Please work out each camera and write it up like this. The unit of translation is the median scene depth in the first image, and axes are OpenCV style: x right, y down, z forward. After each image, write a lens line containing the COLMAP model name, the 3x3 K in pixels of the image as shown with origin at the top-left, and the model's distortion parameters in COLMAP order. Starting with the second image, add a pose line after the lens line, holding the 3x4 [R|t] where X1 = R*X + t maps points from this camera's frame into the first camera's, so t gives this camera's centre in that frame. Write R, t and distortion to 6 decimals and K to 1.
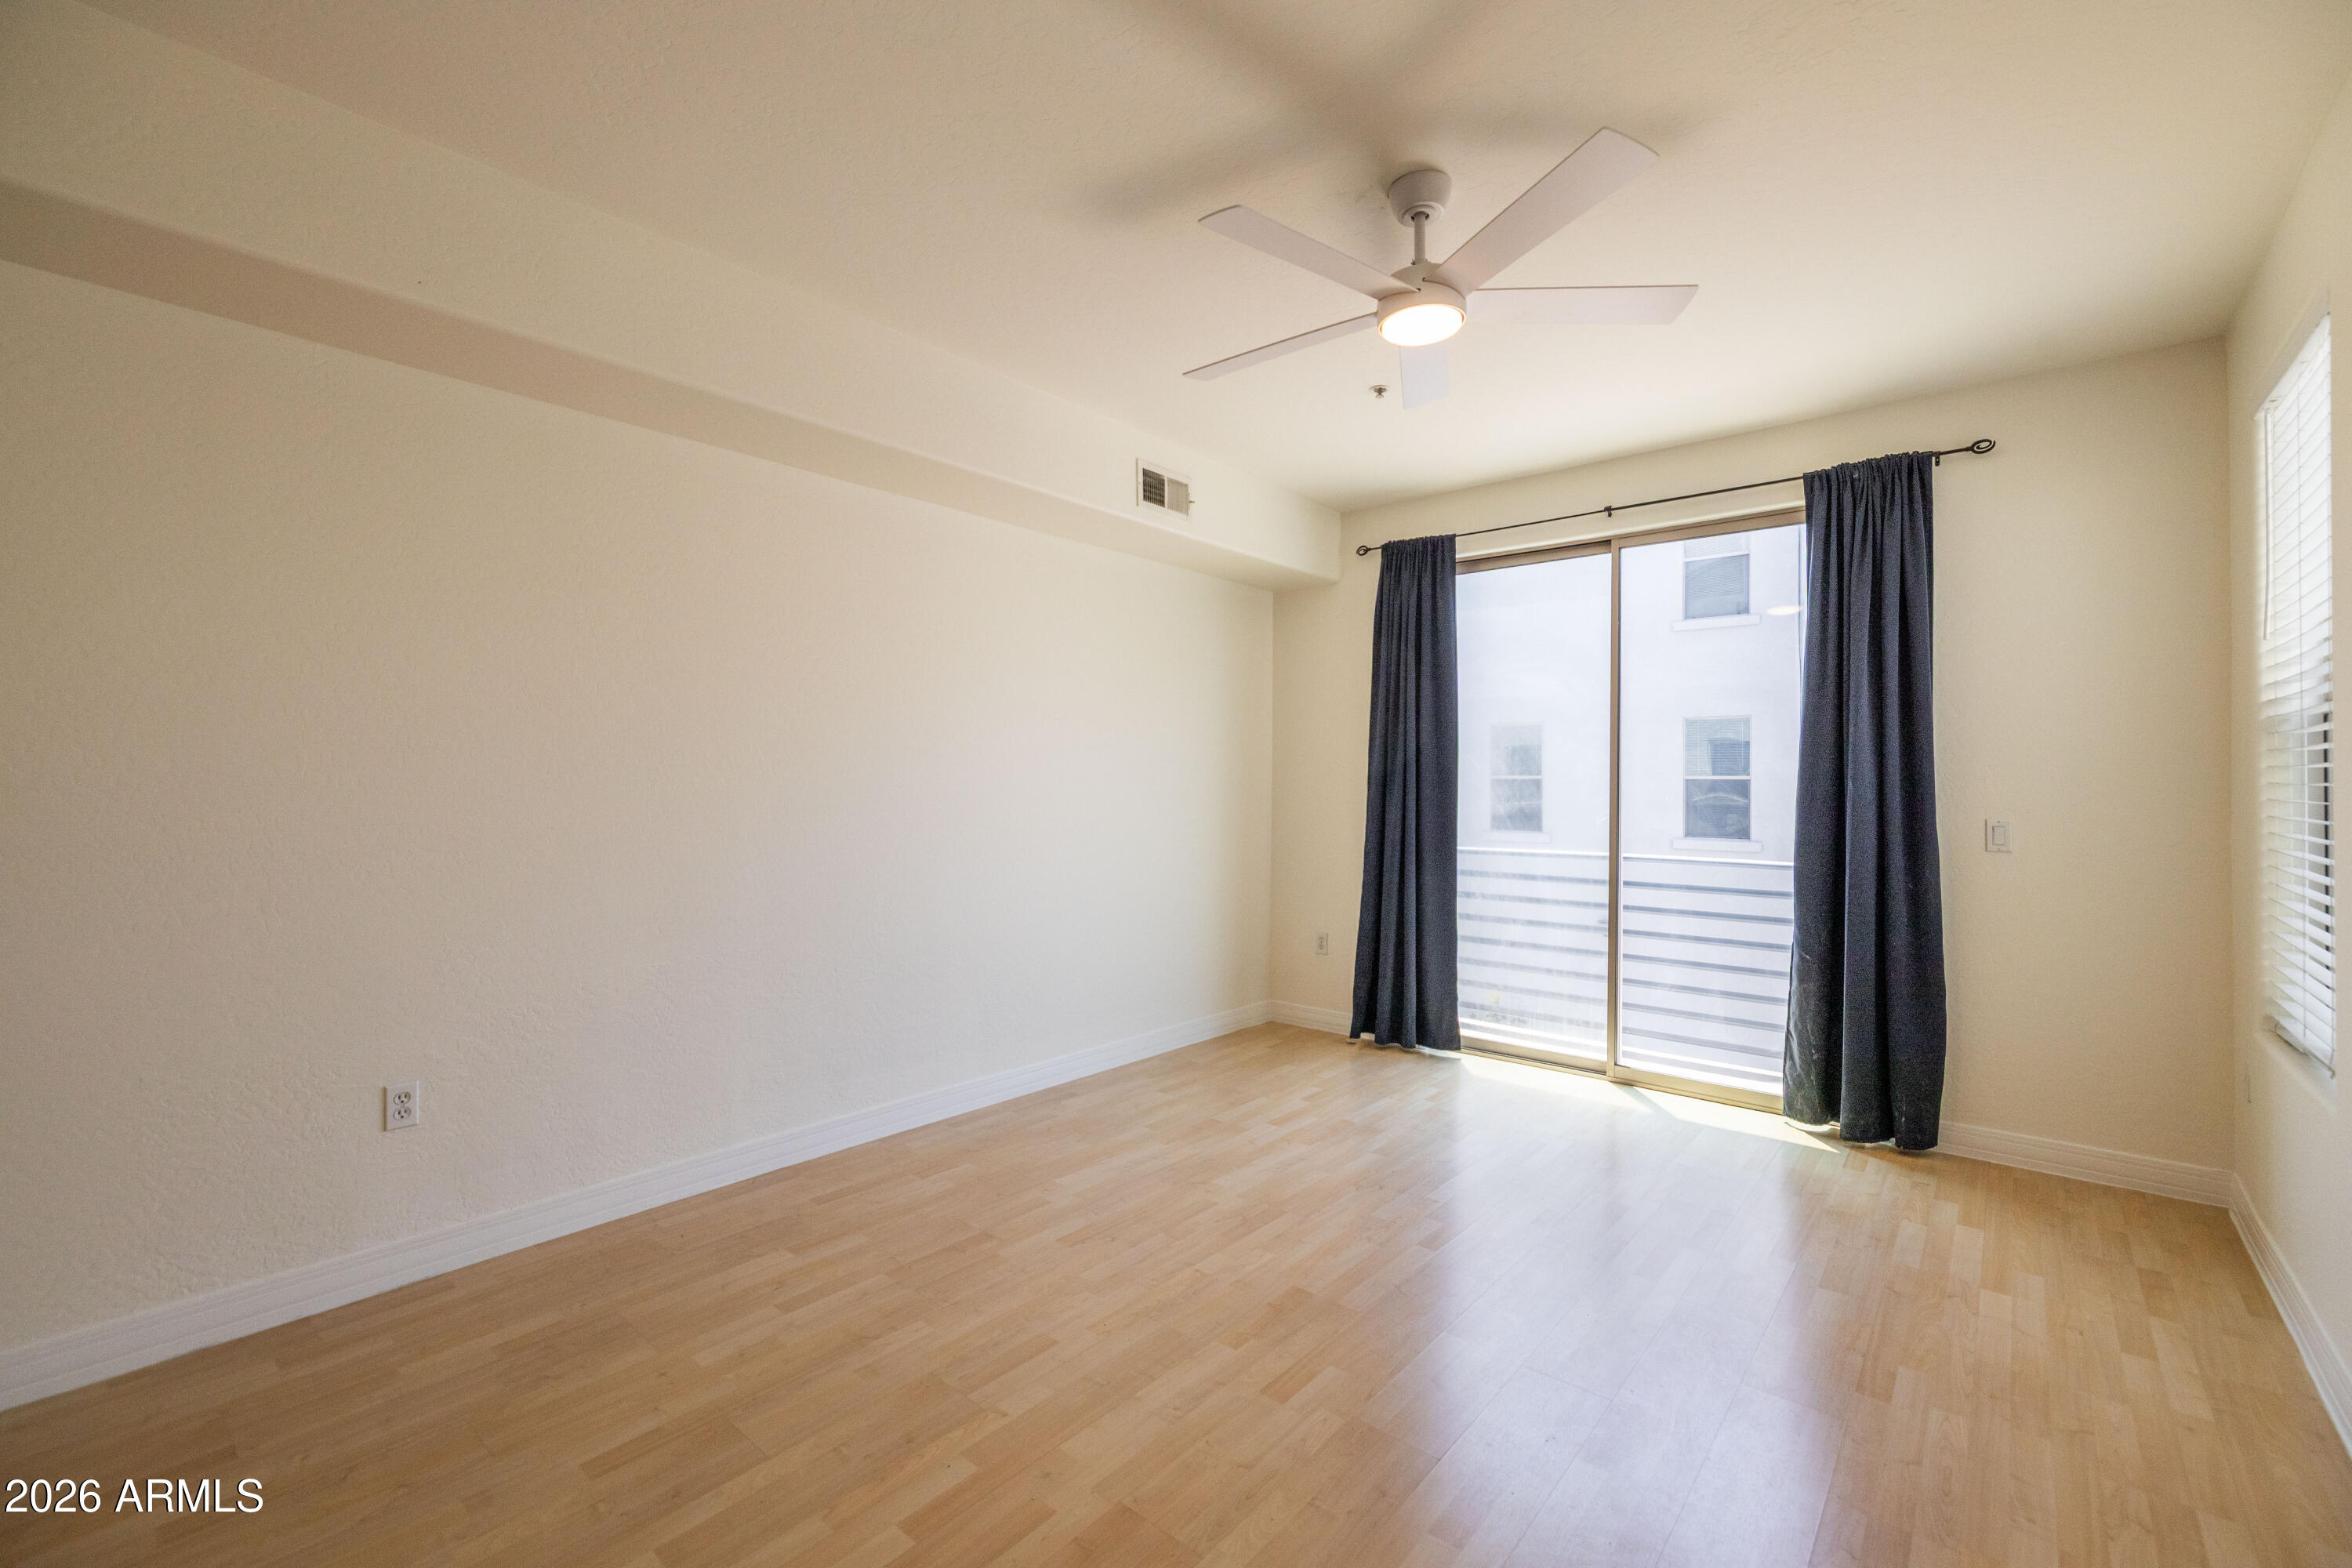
lens RADIAL K [[1003.8, 0, 1176.9], [0, 1003.8, 768.8], [0, 0, 1]] dist [0.003145, -0.001494]
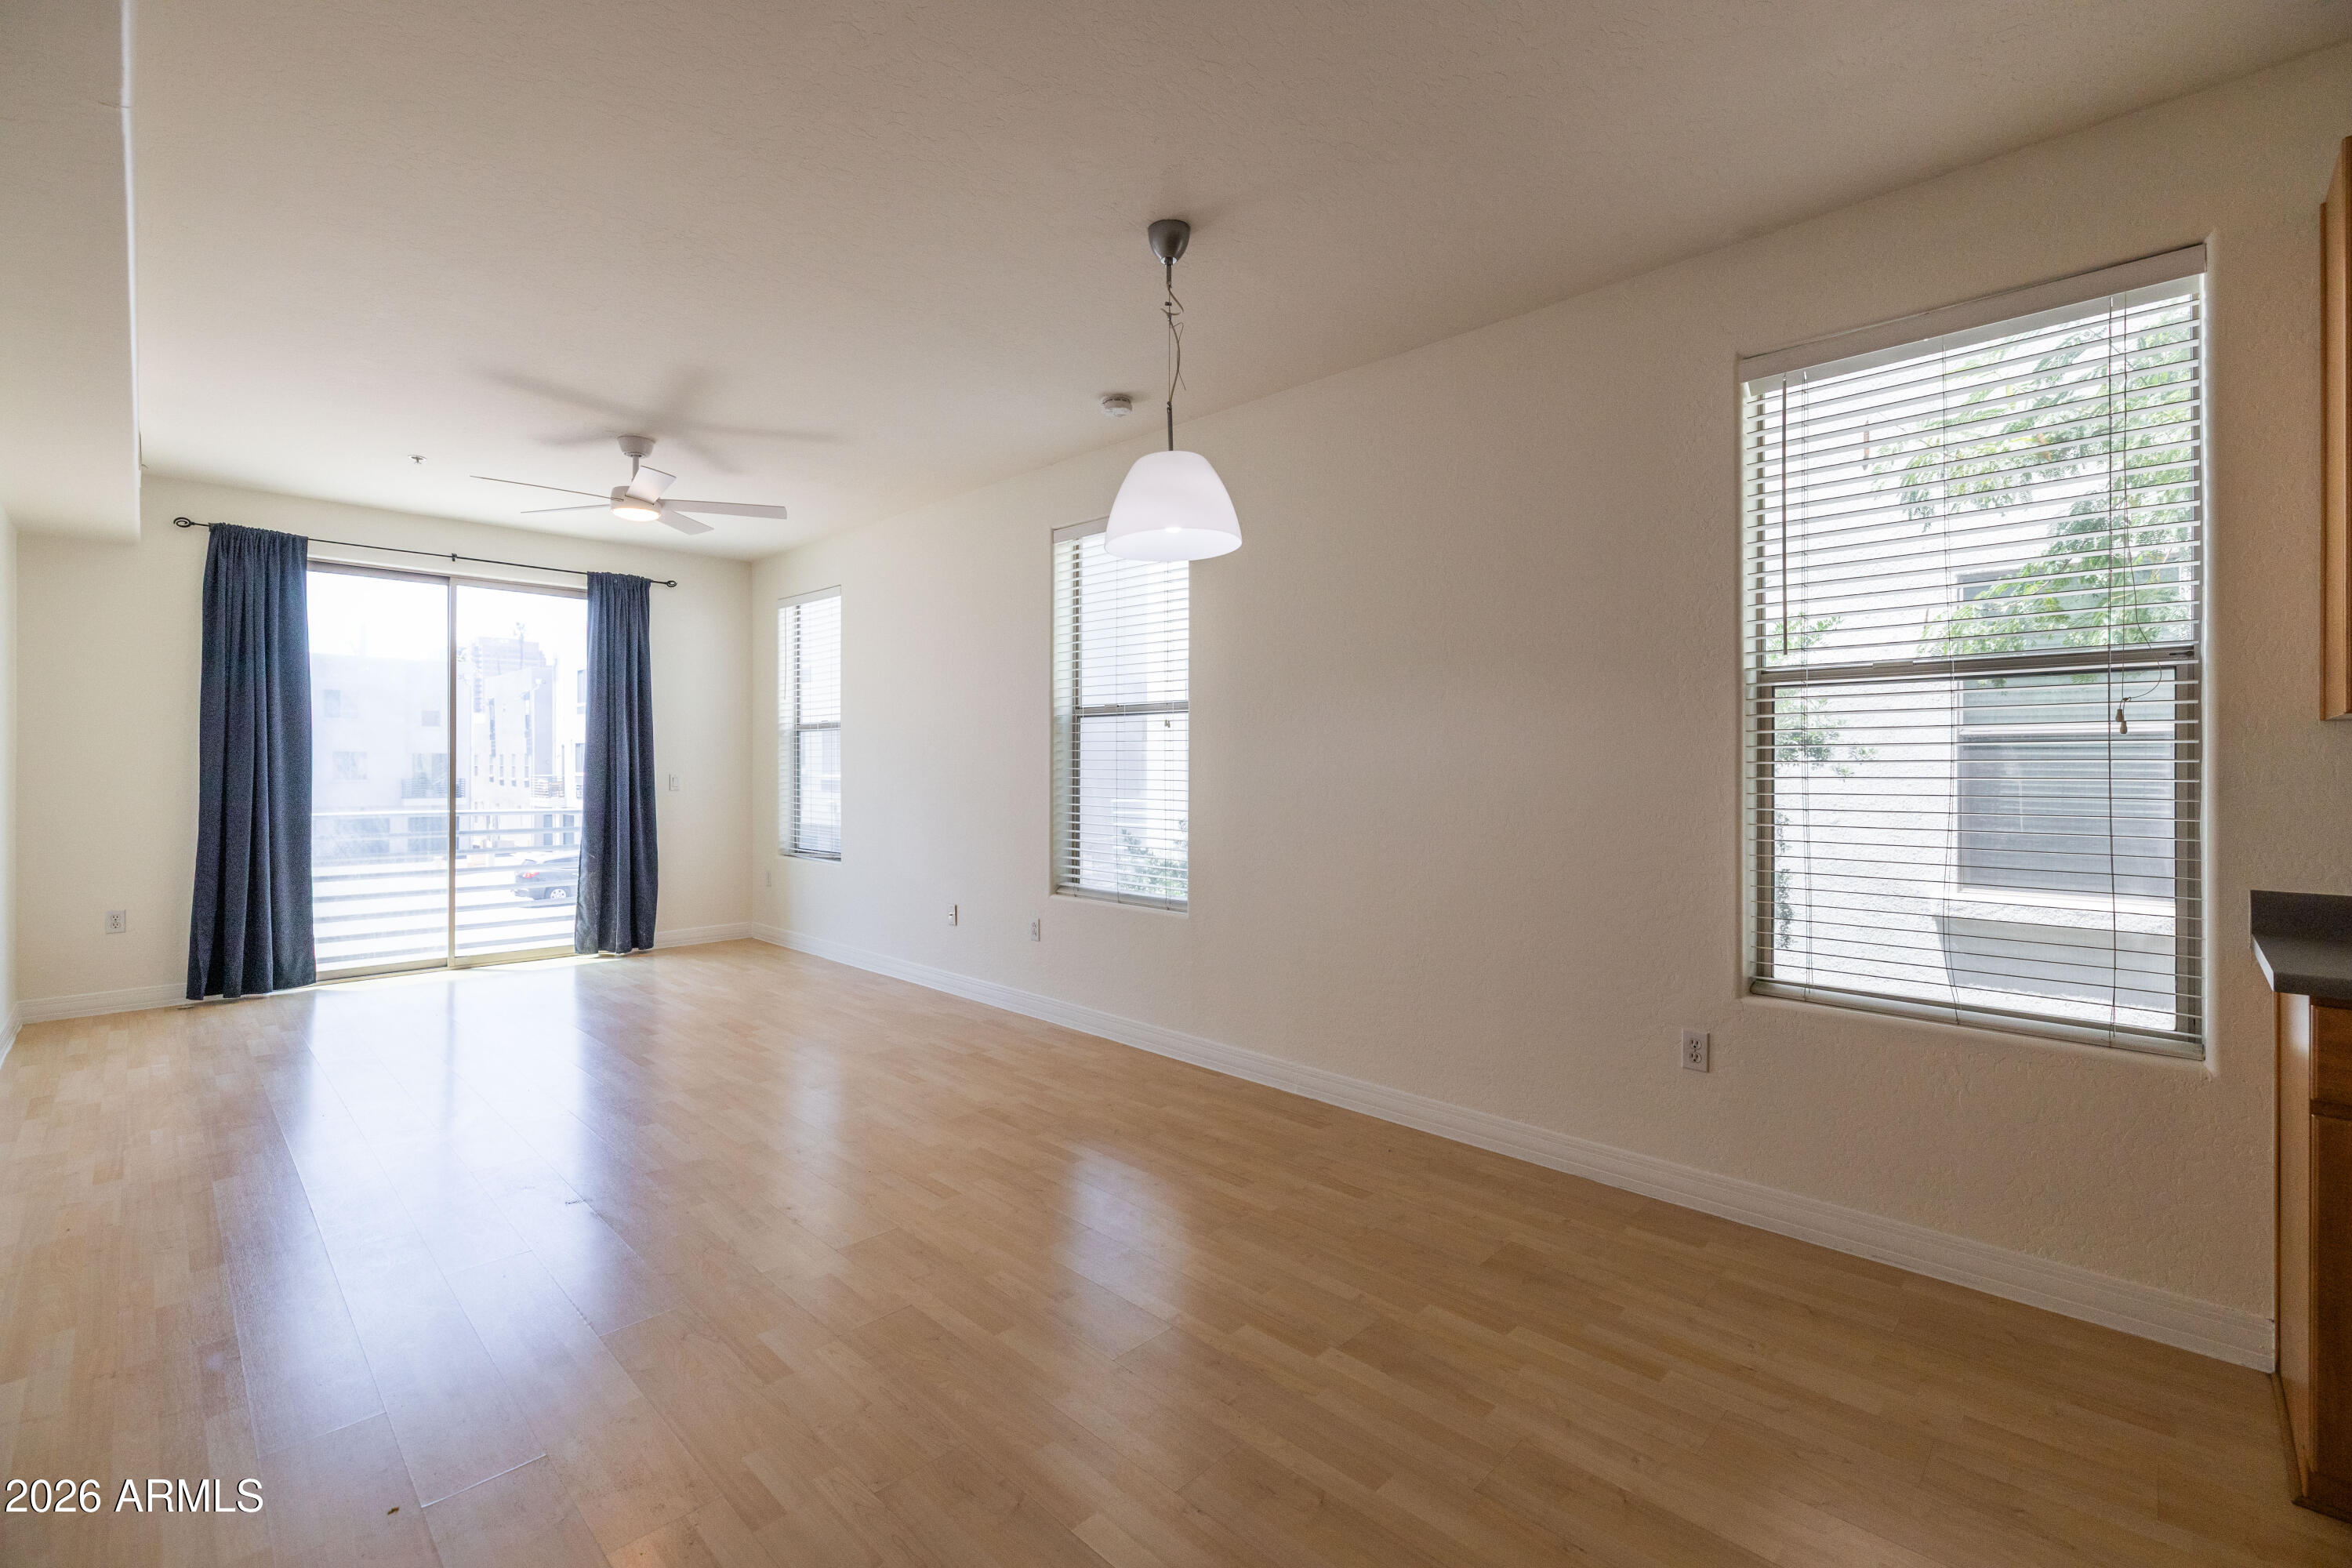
lens RADIAL K [[1003.8, 0, 1140.3], [0, 1003.8, 767.7], [0, 0, 1]] dist [0.003145, -0.001494]
pose [[0.076191, -0.009165, 0.997051, -0.993479], [-0.019610, 0.999751, 0.010688, -0.001367], [-0.996900, -0.020366, 0.075993, -0.056049]]
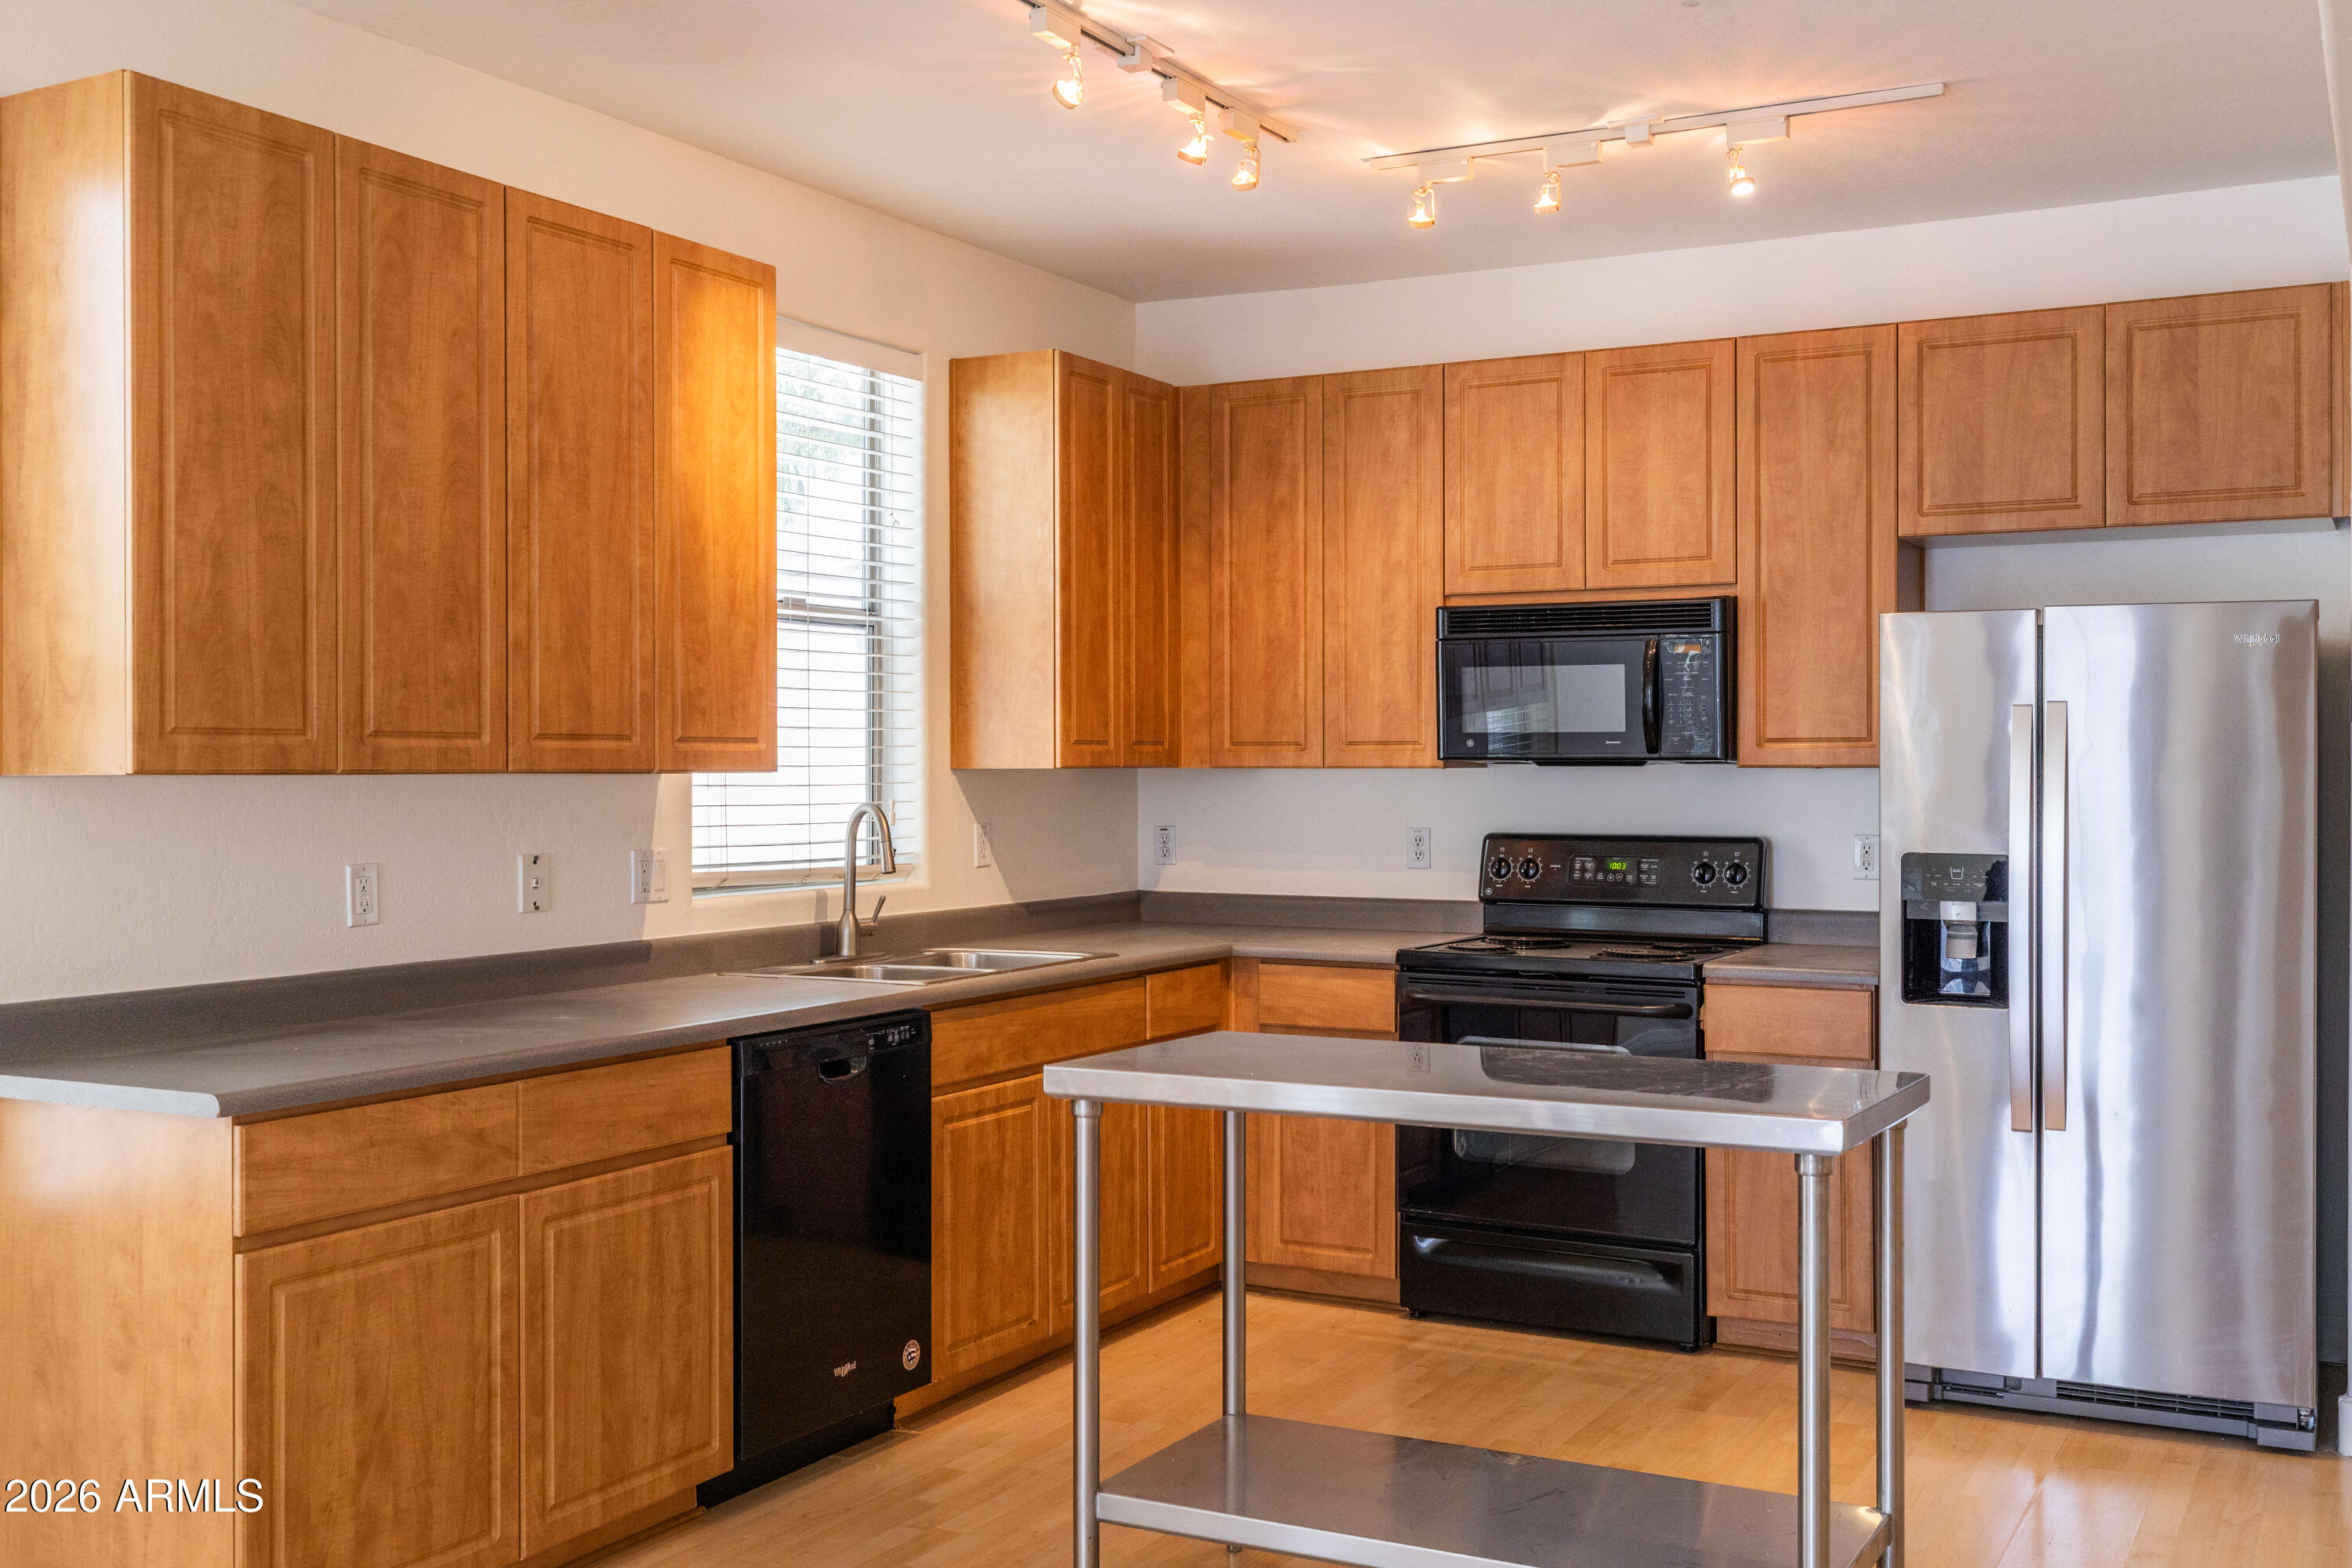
lens RADIAL K [[2304.0, 0, 1206.7], [0, 2304.0, 771.9], [0, 0, 1]] dist [0.006096, 0.000000]
pose [[-0.973420, -0.005978, -0.228950, -0.683630], [-0.001591, 0.999812, -0.019339, -0.017178], [0.229022, -0.018461, -0.973246, 0.367120]]
